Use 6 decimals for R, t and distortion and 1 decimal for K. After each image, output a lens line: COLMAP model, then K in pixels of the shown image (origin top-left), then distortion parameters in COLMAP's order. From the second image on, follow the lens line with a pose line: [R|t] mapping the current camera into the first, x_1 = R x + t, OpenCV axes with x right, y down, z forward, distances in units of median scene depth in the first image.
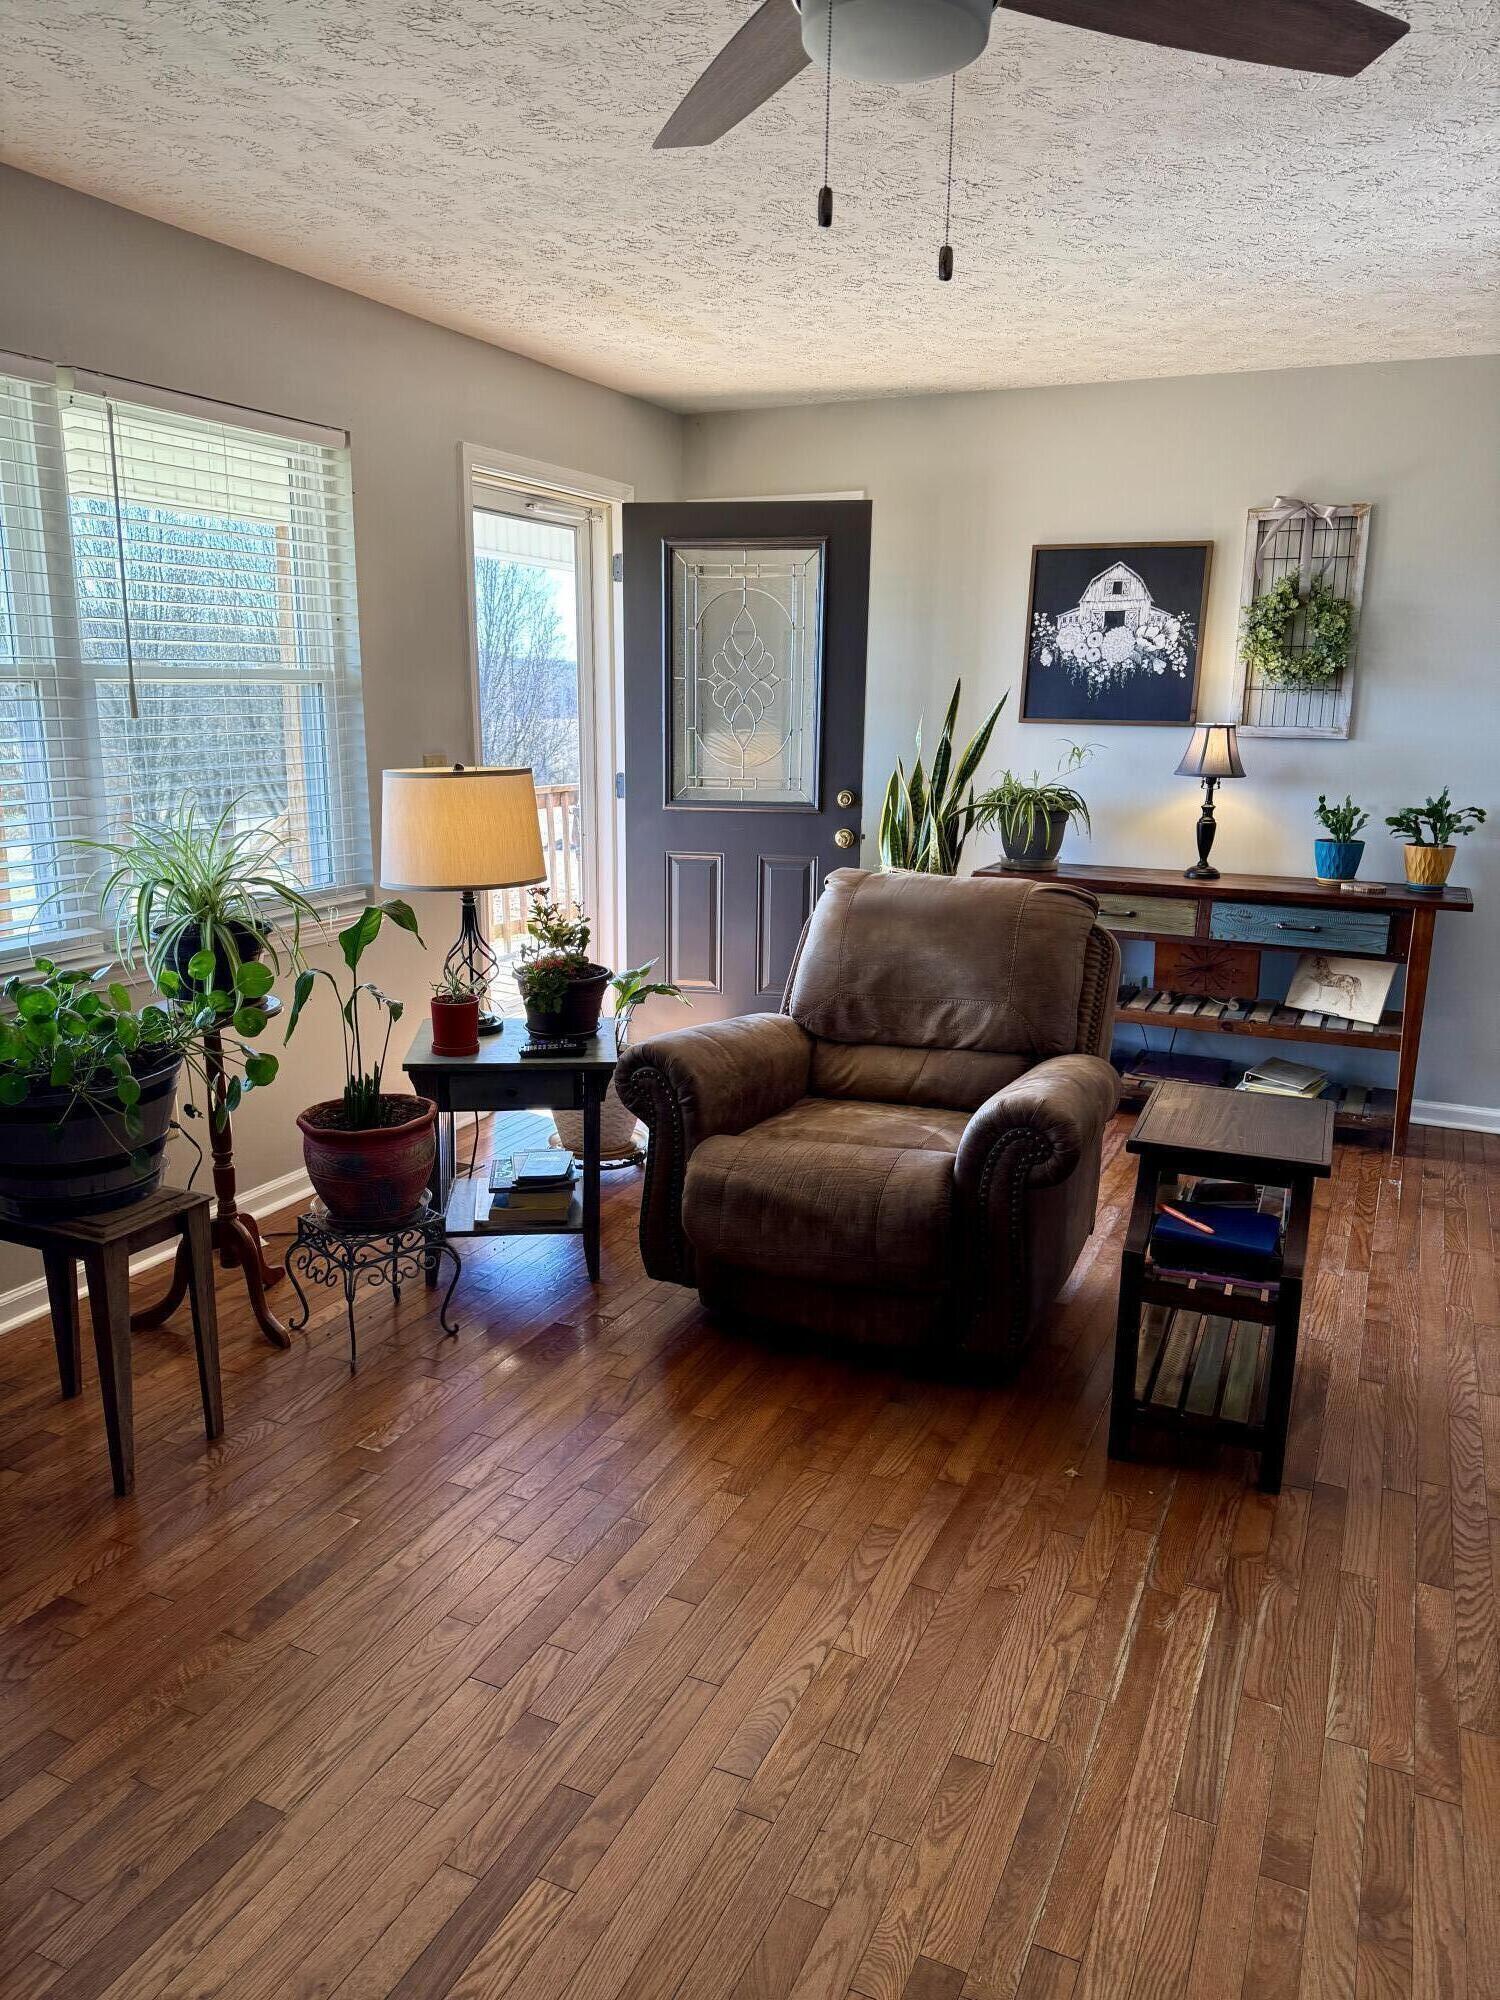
lens RADIAL K [[1405.4, 0, 750.6], [0, 1405.4, 1001.5], [0, 0, 1]] dist [0.082779, -0.071177]
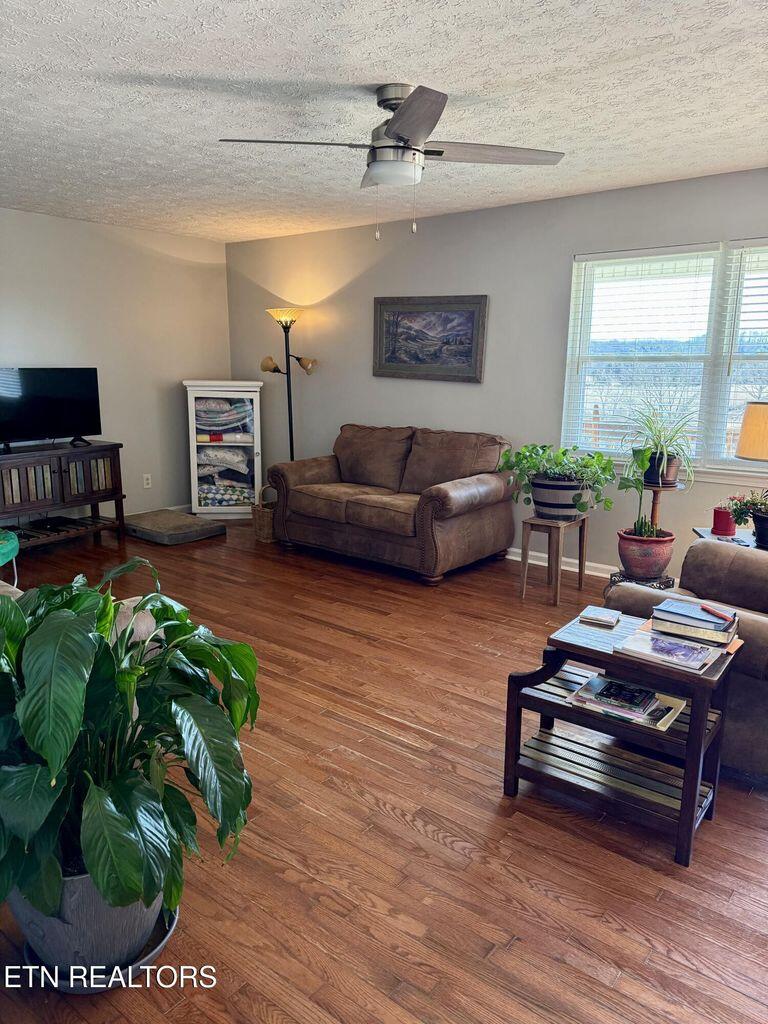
lens RADIAL K [[719.6, 0, 383.3], [0, 719.6, 511.2], [0, 0, 1]] dist [0.082779, -0.071177]
pose [[-0.231958, 0.188146, -0.954357, 1.361279], [-0.227539, 0.943401, 0.241290, -0.207425], [0.945739, 0.273123, -0.176019, 1.020509]]
